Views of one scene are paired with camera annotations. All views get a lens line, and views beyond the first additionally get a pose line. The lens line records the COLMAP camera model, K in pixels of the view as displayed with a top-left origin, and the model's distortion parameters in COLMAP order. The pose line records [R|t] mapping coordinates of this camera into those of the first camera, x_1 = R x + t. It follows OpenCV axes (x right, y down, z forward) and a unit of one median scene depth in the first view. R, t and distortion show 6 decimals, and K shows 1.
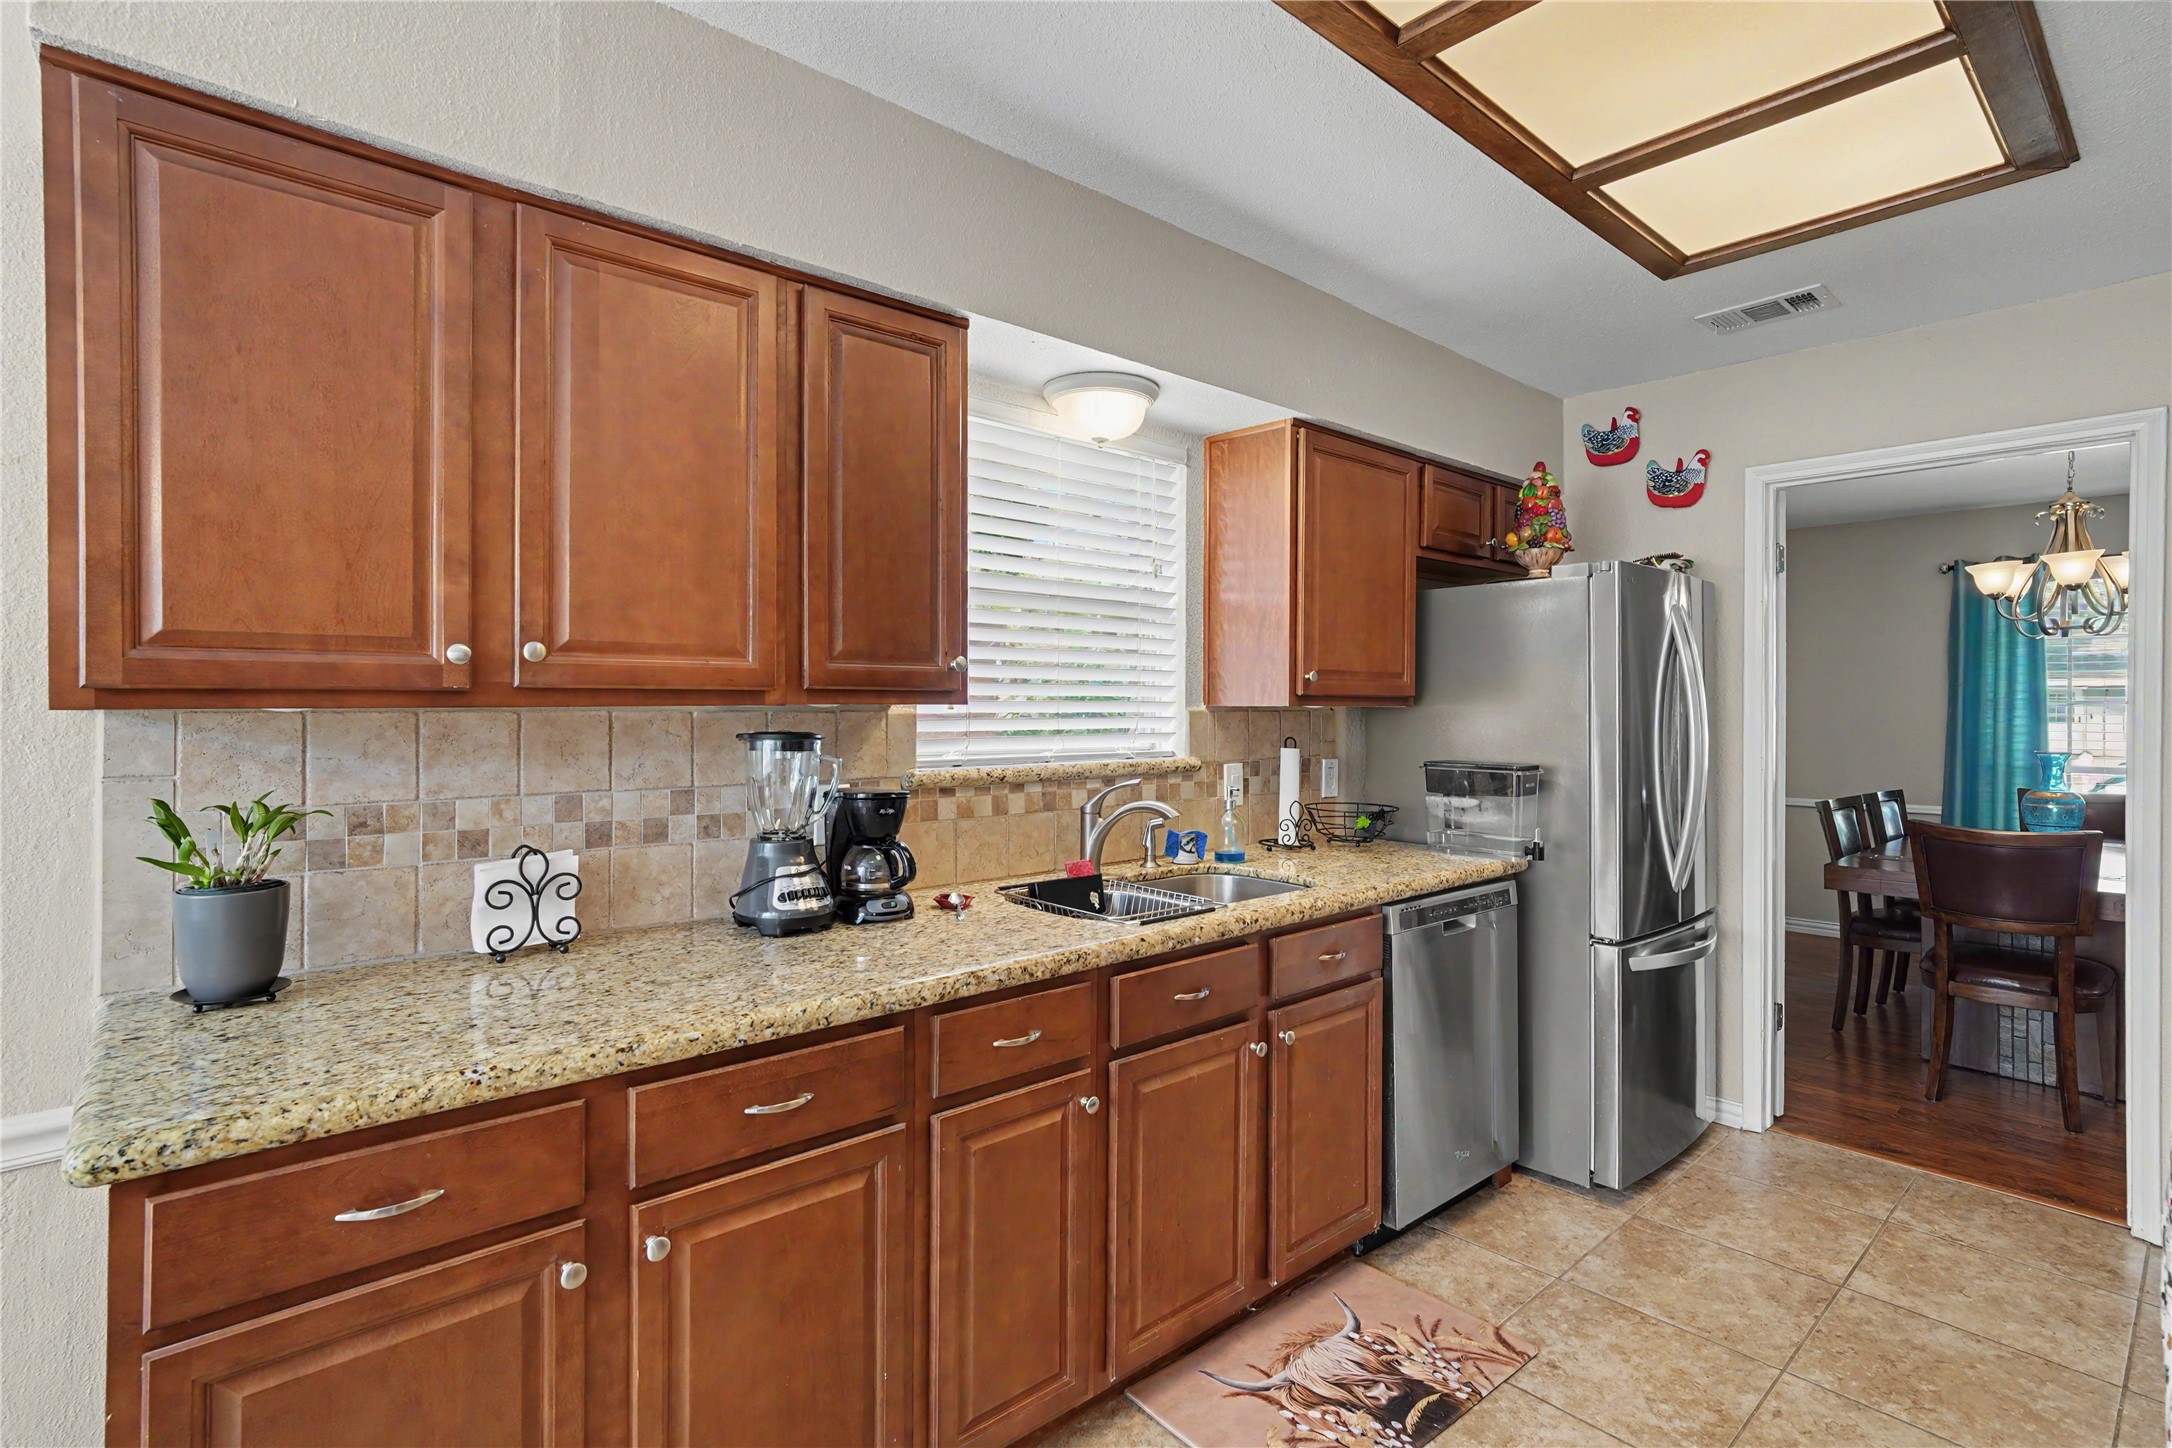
lens RADIAL K [[1032.7, 0, 1088.8], [0, 1032.7, 715.8], [0, 0, 1]] dist [-0.004808, 0.003324]
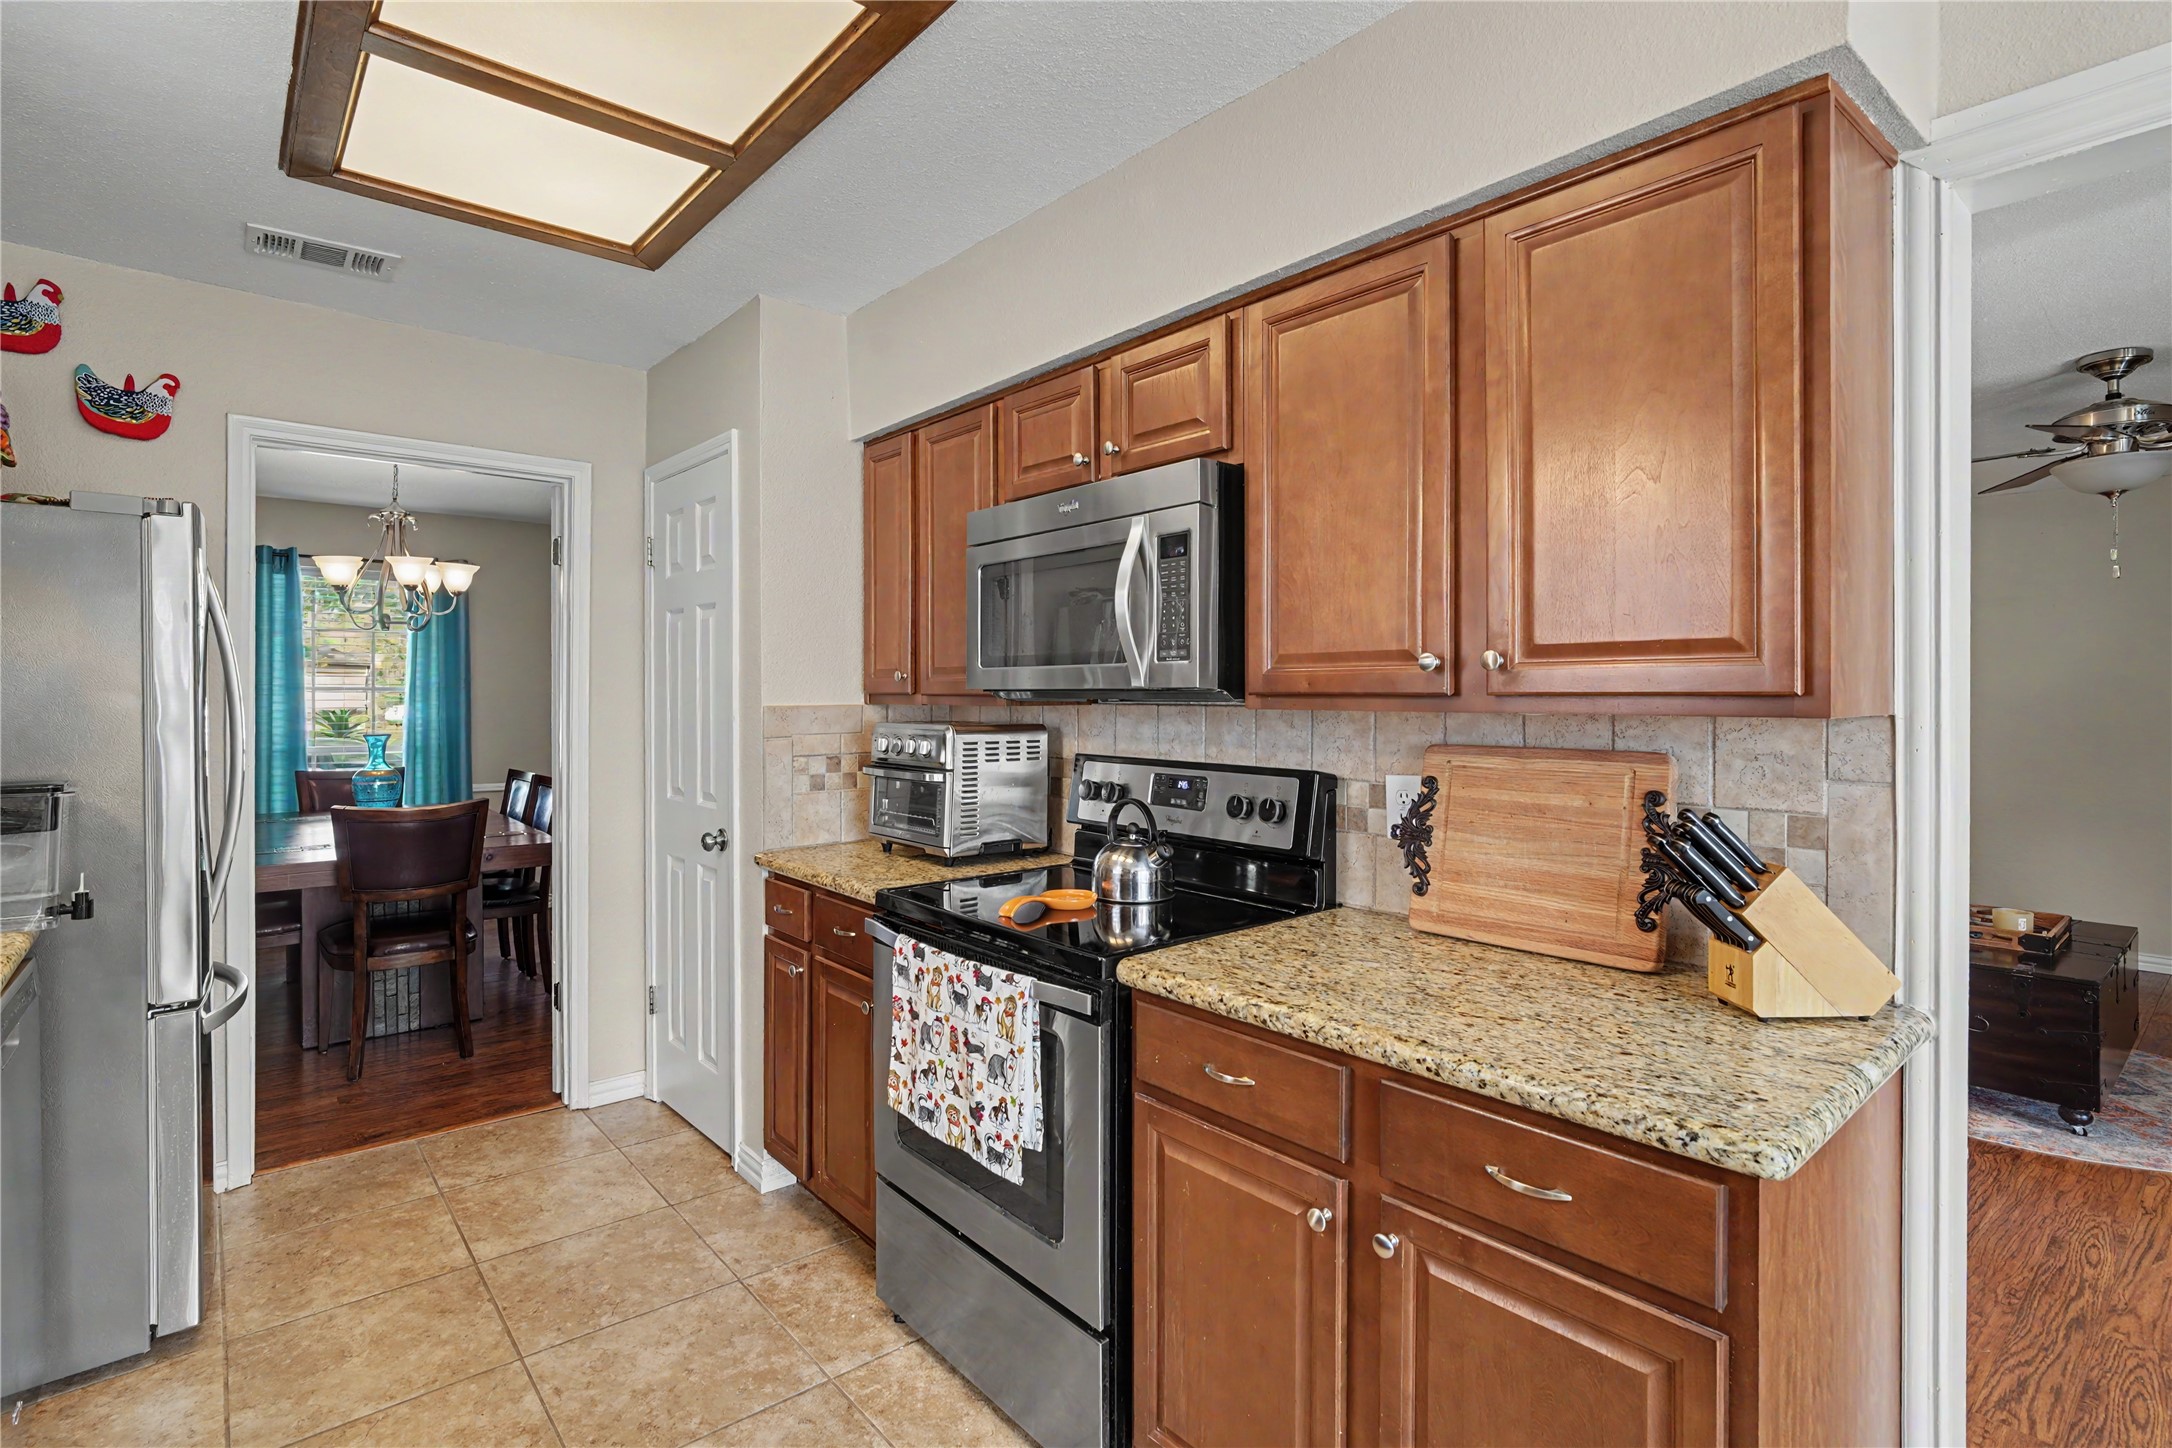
lens RADIAL K [[1032.7, 0, 1083.2], [0, 1032.7, 707.3], [0, 0, 1]] dist [-0.004808, 0.003324]
pose [[0.025564, -0.011522, 0.999607, -0.648514], [0.005531, 0.999920, 0.011384, -0.012055], [-0.999658, 0.005238, 0.025626, 0.900802]]
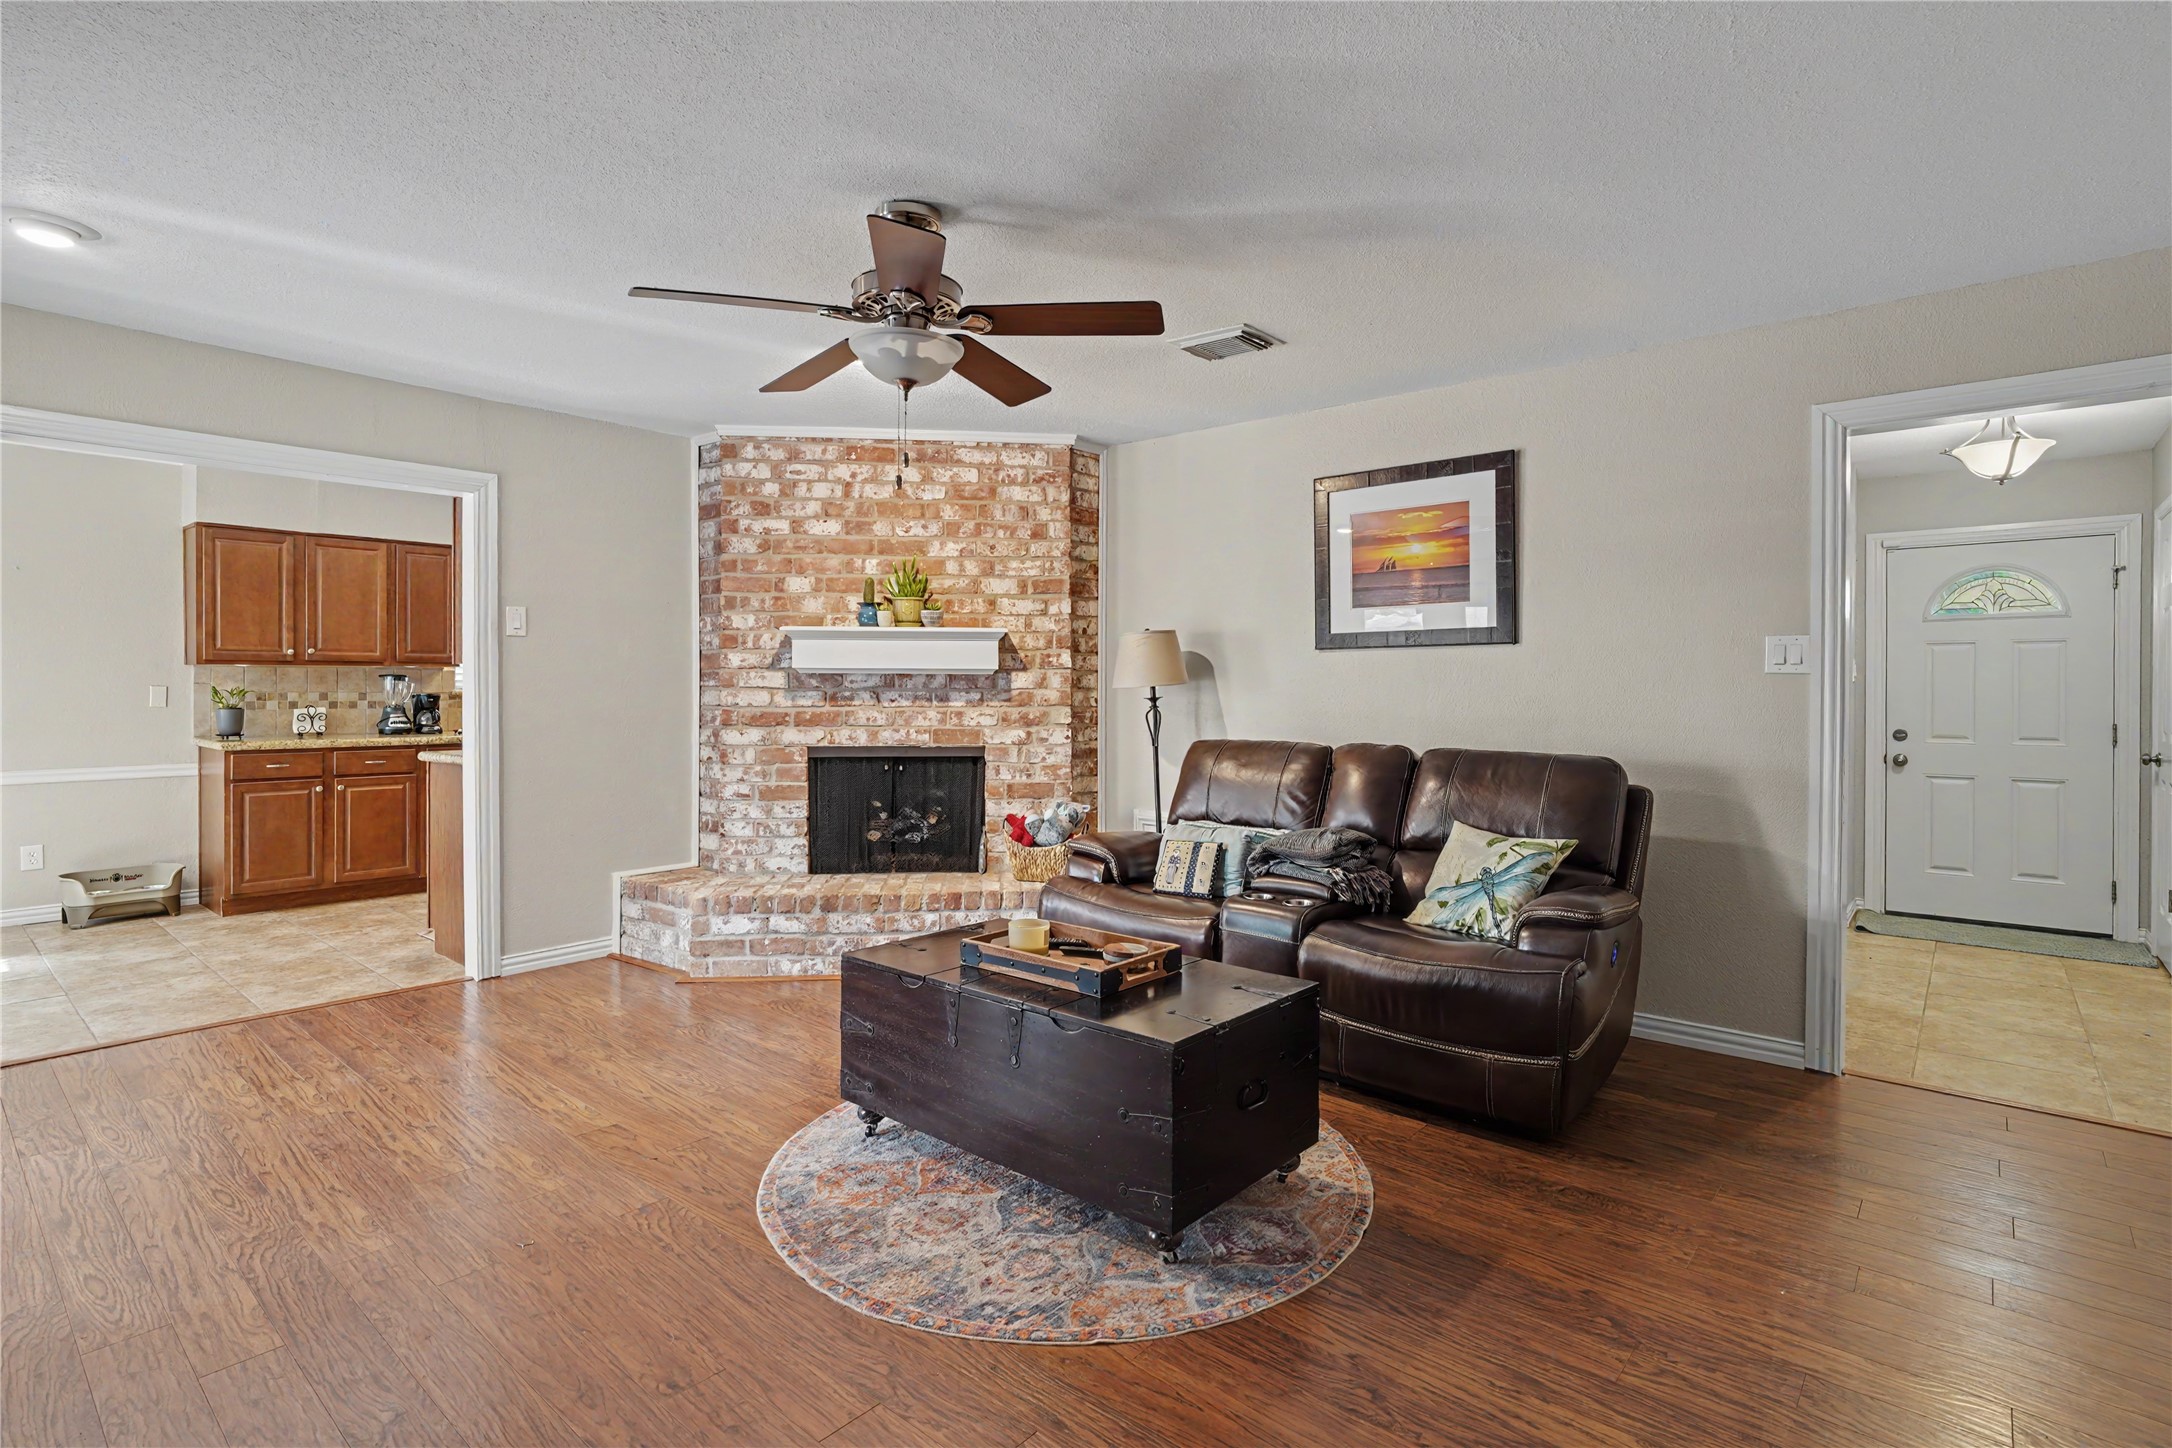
lens RADIAL K [[1032.7, 0, 1065.9], [0, 1032.7, 693.7], [0, 0, 1]] dist [-0.004808, 0.003324]
pose [[0.992182, -0.001183, 0.124791, 1.409495], [0.001611, 0.999993, -0.003330, 0.090912], [-0.124786, 0.003505, 0.992177, -2.514537]]
